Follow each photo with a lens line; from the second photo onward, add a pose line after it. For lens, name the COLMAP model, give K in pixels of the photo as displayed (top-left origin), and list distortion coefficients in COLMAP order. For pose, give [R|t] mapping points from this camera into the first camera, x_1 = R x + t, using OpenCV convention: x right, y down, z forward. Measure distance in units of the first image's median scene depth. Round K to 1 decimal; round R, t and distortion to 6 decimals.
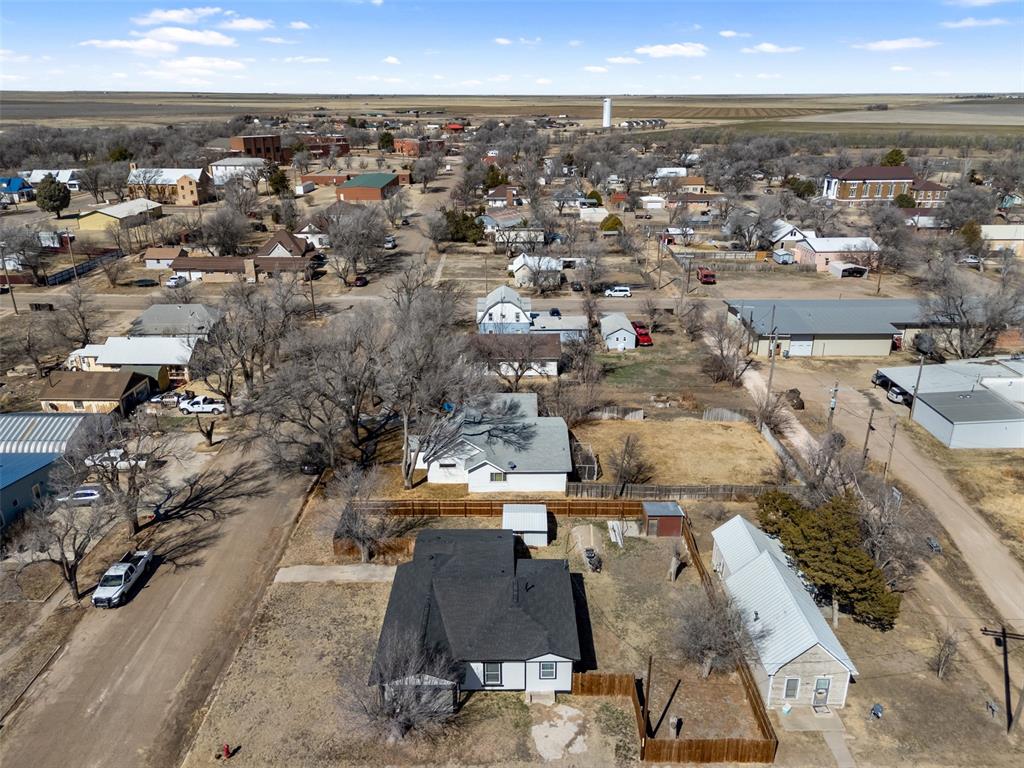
lens RADIAL K [[747.7, 0, 513.9], [0, 747.7, 384.3], [0, 0, 1]] dist [0.072848, -0.060615]
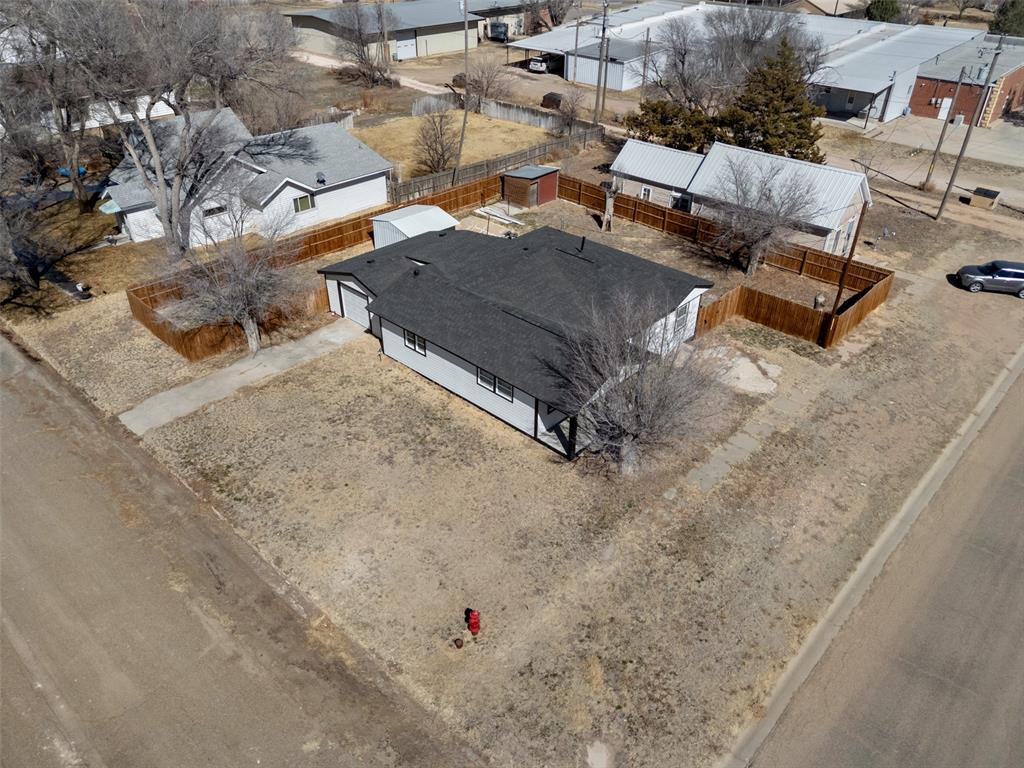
lens RADIAL K [[747.7, 0, 513.9], [0, 747.7, 384.3], [0, 0, 1]] dist [0.072848, -0.060615]
pose [[0.684771, -0.391309, 0.614790, -0.478107], [0.249270, 0.918495, 0.306971, 0.146006], [-0.684802, -0.056956, 0.726500, 0.489538]]
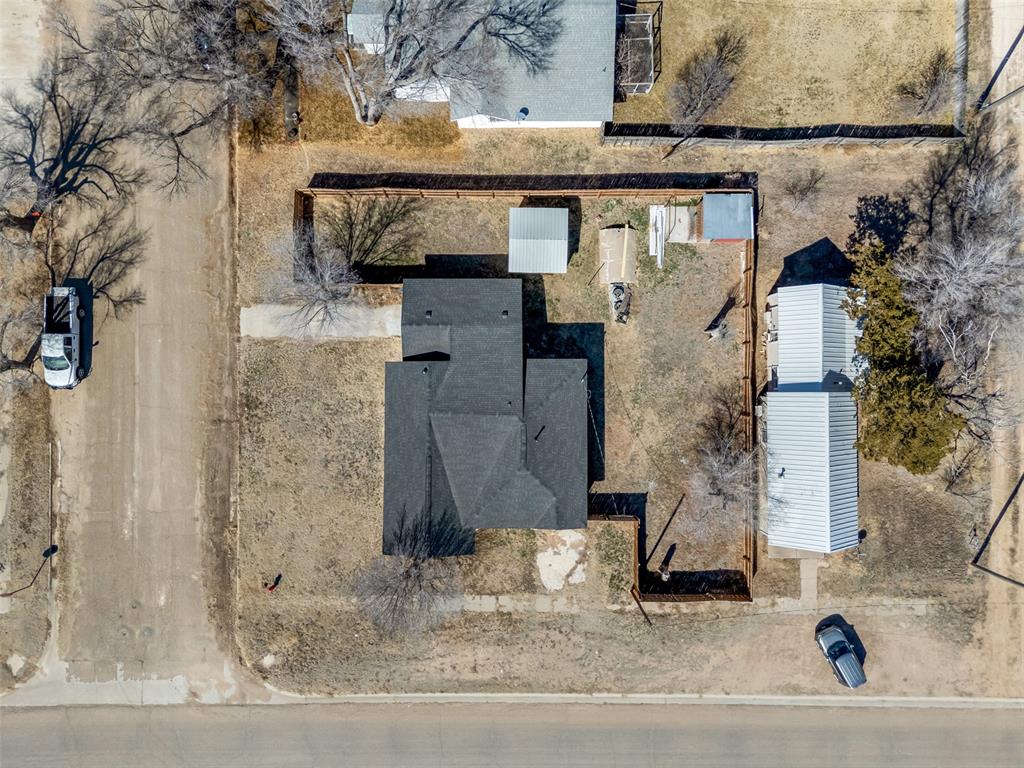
lens RADIAL K [[747.7, 0, 513.9], [0, 747.7, 384.3], [0, 0, 1]] dist [0.072848, -0.060615]
pose [[0.999905, 0.008702, -0.010709, -0.000713], [0.006757, 0.367898, 0.929842, -0.544114], [0.012031, -0.929826, 0.367804, 0.685362]]
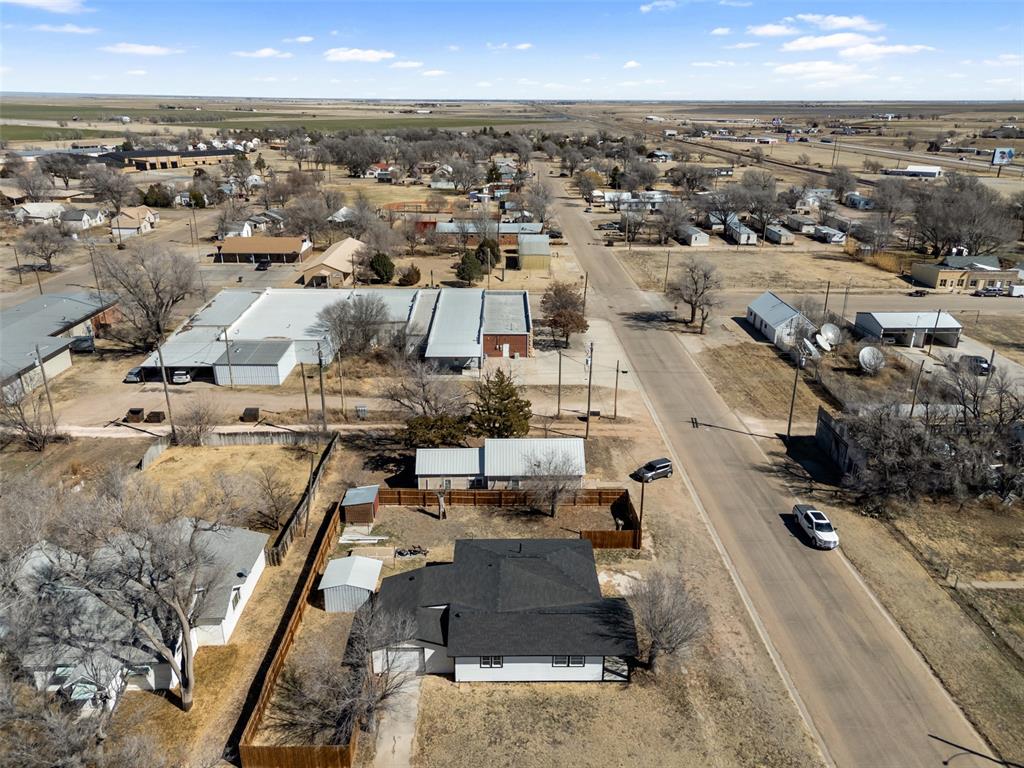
lens RADIAL K [[747.7, 0, 513.9], [0, 747.7, 384.3], [0, 0, 1]] dist [0.072848, -0.060615]
pose [[-0.008675, -0.356020, 0.934438, -0.856224], [0.354682, 0.872620, 0.335761, -0.288278], [-0.934947, 0.334341, 0.118703, 0.746608]]
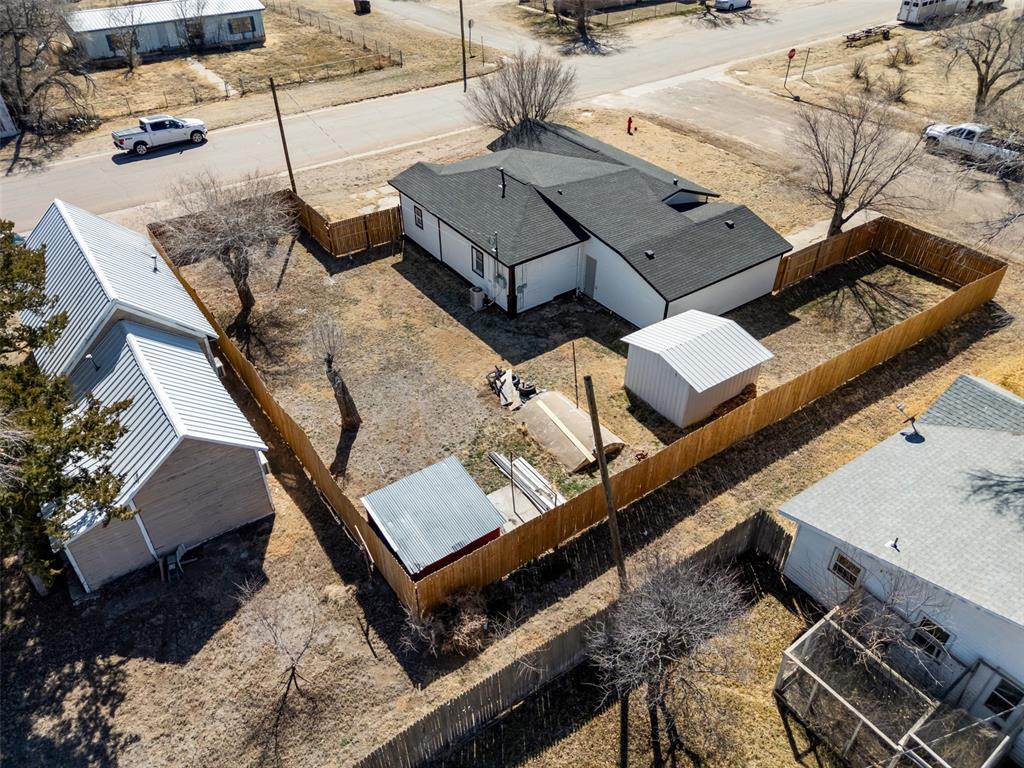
lens RADIAL K [[750.0, 0, 520.1], [0, 750.0, 382.6], [0, 0, 1]] dist [0.064344, -0.059584]
pose [[-0.818401, 0.349561, -0.456099, 0.350786], [-0.207375, 0.560562, 0.801727, -0.161583], [0.535924, 0.750718, -0.386275, 1.313684]]
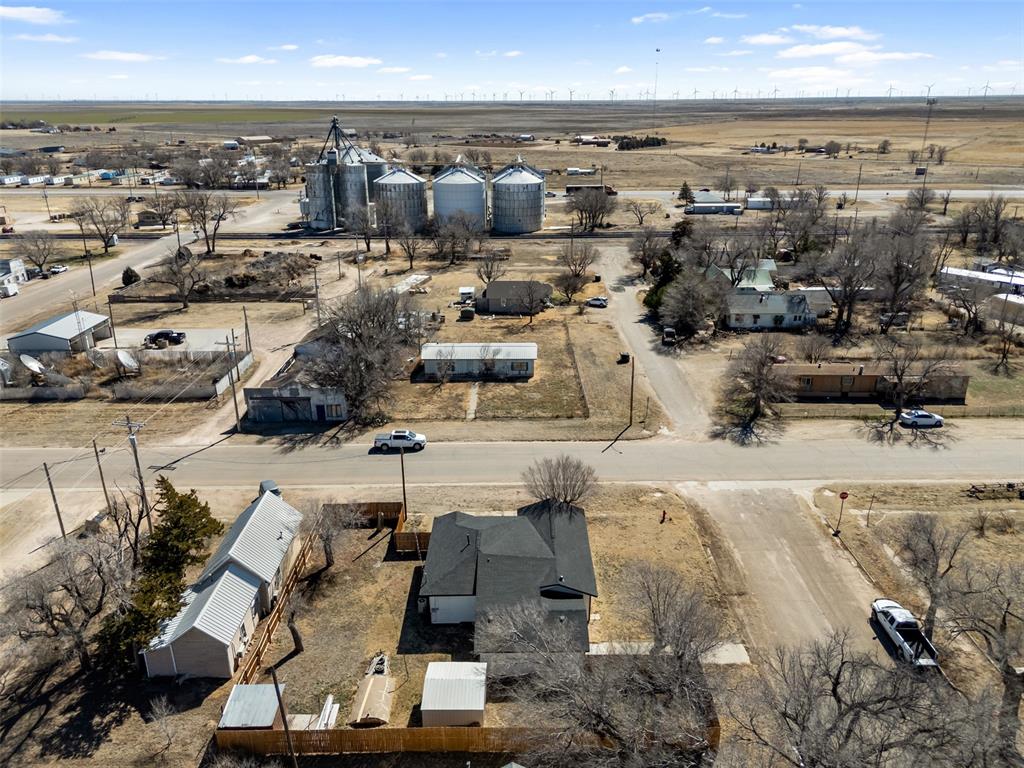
lens RADIAL K [[747.7, 0, 513.9], [0, 747.7, 384.3], [0, 0, 1]] dist [0.072848, -0.060615]
pose [[-0.999966, 0.002370, 0.007949, -0.057946], [0.007070, 0.744755, 0.667300, -0.613887], [-0.004339, 0.667334, -0.744746, 1.571131]]
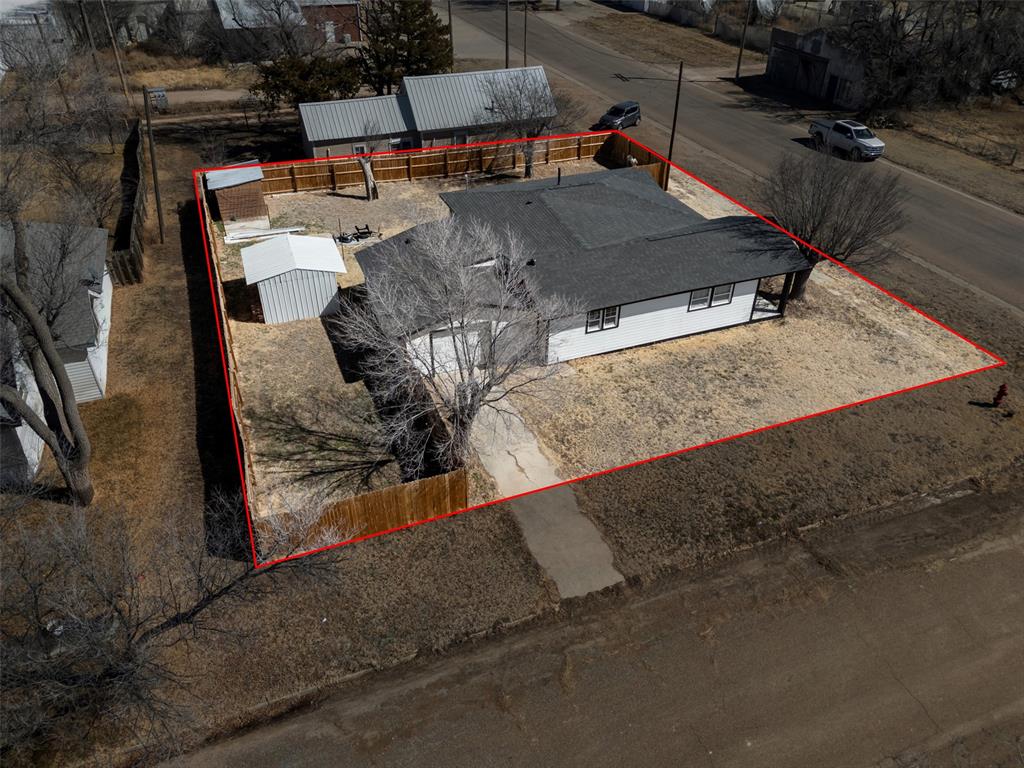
lens RADIAL K [[750.6, 0, 512.0], [0, 750.6, 384.0], [0, 0, 1]] dist [0.042404, -0.004435]
pose [[-0.356086, -0.538003, 0.764039, -0.561759], [0.329063, 0.693065, 0.641388, -0.055039], [-0.874597, 0.479806, -0.069754, 1.100128]]
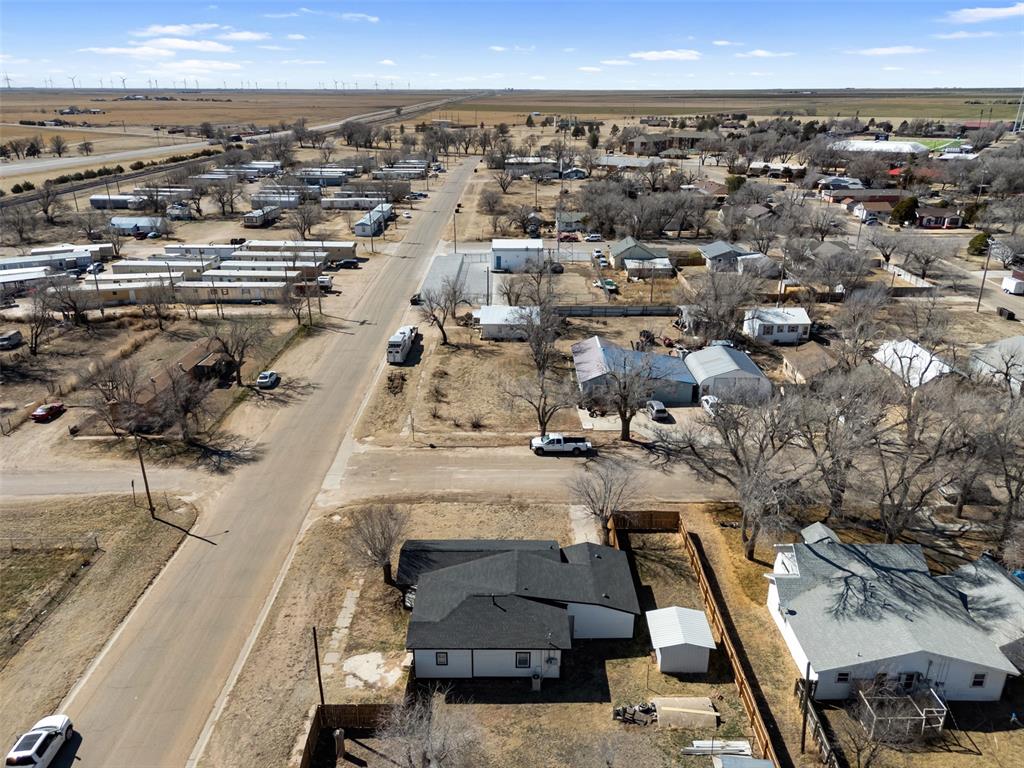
lens RADIAL K [[747.7, 0, 513.9], [0, 747.7, 384.3], [0, 0, 1]] dist [0.072848, -0.060615]
pose [[-0.007665, 0.363911, -0.931402, 0.780182], [-0.361661, 0.867368, 0.341869, -0.303773], [0.932278, 0.339472, 0.124964, 0.751058]]
